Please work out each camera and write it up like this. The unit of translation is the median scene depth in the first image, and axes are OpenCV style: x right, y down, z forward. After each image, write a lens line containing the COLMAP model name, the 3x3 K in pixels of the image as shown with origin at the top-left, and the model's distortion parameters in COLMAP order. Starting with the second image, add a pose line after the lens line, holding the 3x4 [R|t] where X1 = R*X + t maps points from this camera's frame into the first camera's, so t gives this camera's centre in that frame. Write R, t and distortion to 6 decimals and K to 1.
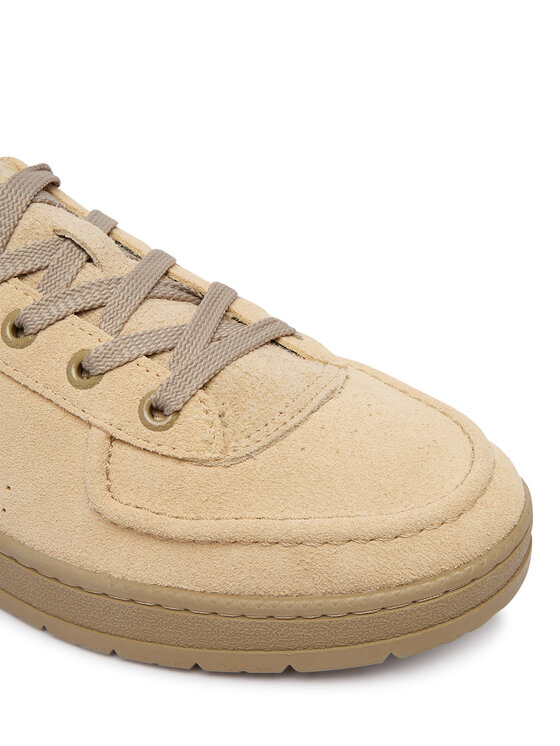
lens RADIAL K [[1006.4, 0, 280.2], [0, 1006.4, 372.5], [0, 0, 1]] dist [-0.111141, 0.000000]
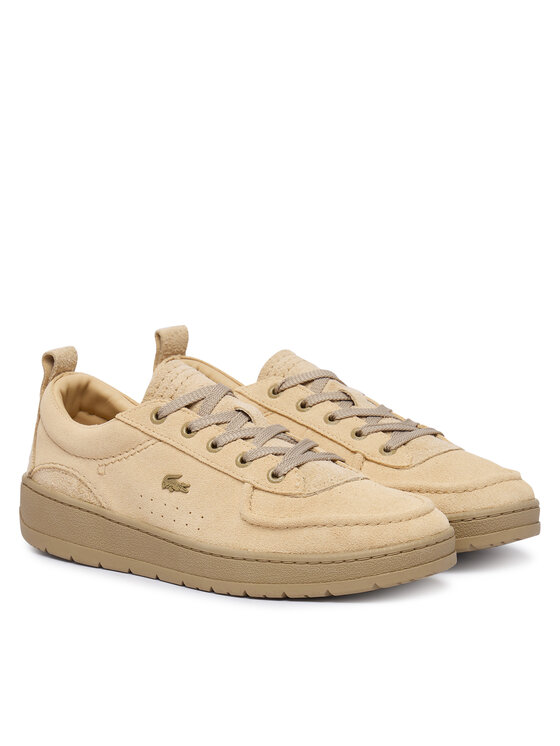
lens RADIAL K [[2037.5, 0, 280.0], [0, 2037.5, 372.8], [0, 0, 1]] dist [-0.026844, 0.000000]
pose [[0.989650, 0.014415, -0.142776, 0.520405], [-0.077145, 0.892385, -0.444633, 1.817686], [0.121002, 0.451045, 0.884261, -3.040571]]
